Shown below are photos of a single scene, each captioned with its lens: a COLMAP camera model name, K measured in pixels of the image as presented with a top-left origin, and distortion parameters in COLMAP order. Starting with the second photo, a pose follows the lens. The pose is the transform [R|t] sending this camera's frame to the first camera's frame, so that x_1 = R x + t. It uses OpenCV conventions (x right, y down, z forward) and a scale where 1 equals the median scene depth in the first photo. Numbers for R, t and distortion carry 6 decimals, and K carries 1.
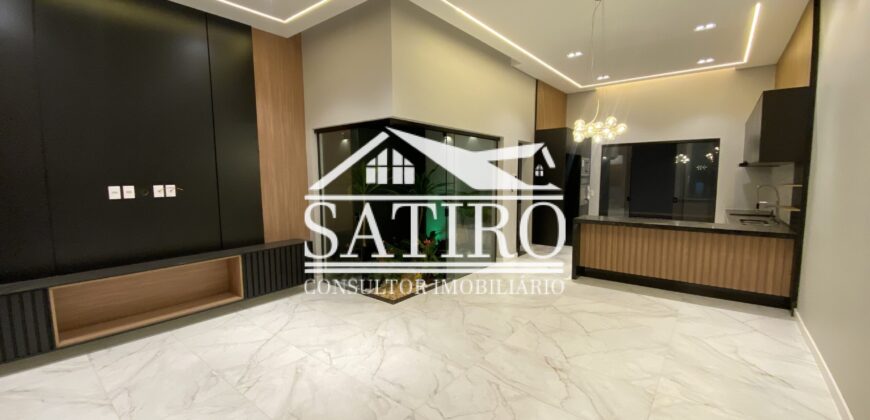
lens RADIAL K [[353.3, 0, 435.0], [0, 353.3, 210.0], [0, 0, 1]] dist [-0.002432, -0.000184]
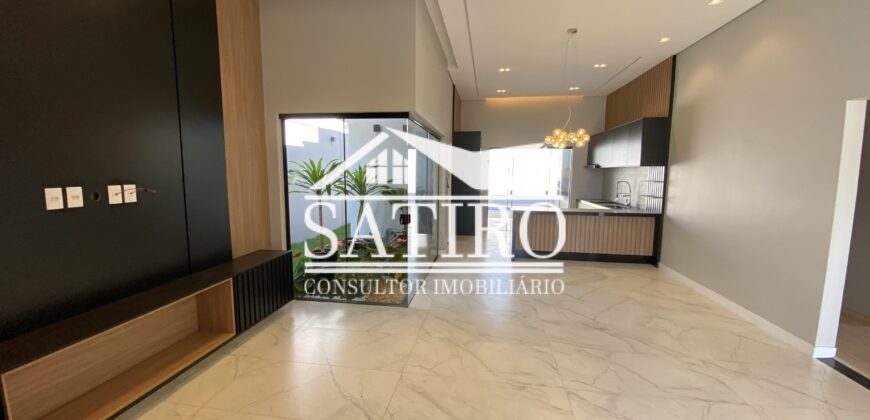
lens RADIAL K [[353.1, 0, 435.0], [0, 353.1, 210.0], [0, 0, 1]] dist [0.000562, -0.000282]
pose [[0.871061, -0.043902, 0.489209, -0.575254], [0.038587, 0.999036, 0.020948, -0.015558], [-0.489657, 0.000630, 0.871915, 0.144970]]
